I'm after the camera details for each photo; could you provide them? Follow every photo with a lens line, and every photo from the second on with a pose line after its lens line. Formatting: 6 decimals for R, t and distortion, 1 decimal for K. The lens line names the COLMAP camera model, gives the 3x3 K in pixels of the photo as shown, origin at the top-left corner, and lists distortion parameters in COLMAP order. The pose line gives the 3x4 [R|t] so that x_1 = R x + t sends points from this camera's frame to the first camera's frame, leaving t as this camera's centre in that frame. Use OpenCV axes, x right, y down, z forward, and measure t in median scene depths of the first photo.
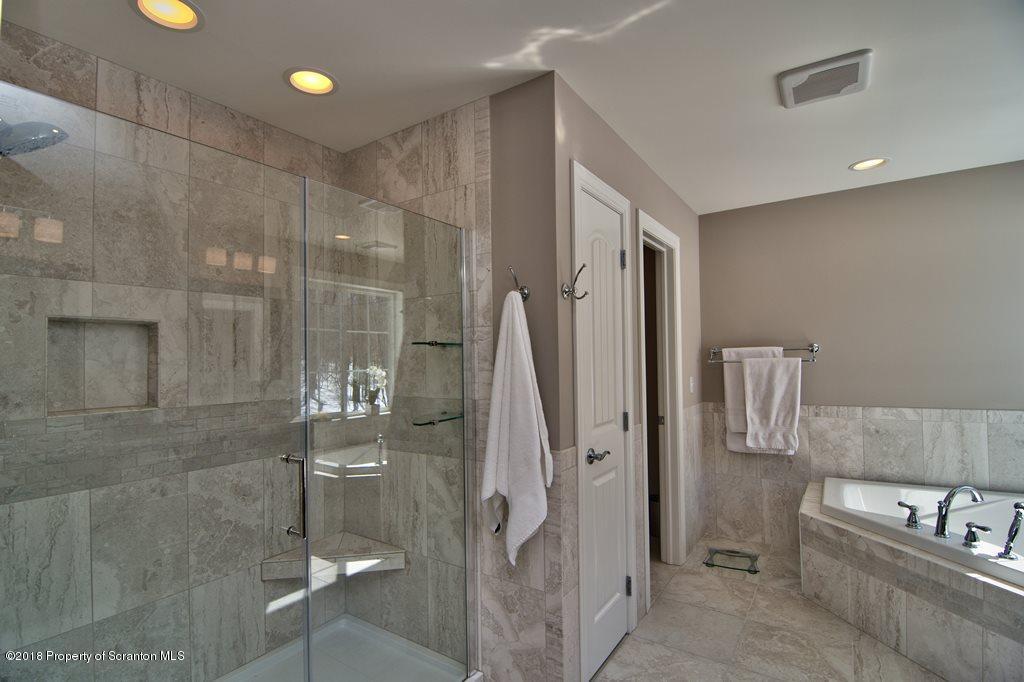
lens RADIAL K [[487.3, 0, 509.7], [0, 487.3, 345.8], [0, 0, 1]] dist [-0.002675, -0.014028]
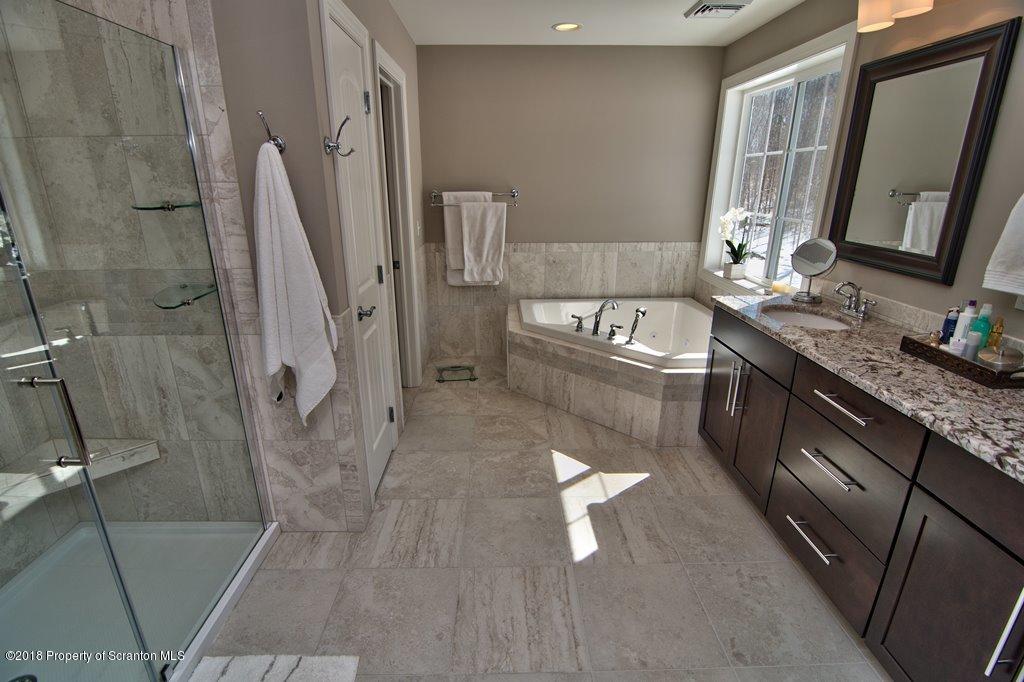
lens RADIAL K [[487.3, 0, 509.7], [0, 487.3, 345.8], [0, 0, 1]] dist [-0.002675, -0.014028]
pose [[0.816796, -0.167546, 0.552062, -0.144790], [-0.032661, 0.941938, 0.334194, -0.062012], [-0.576001, -0.290999, 0.763899, -0.005908]]
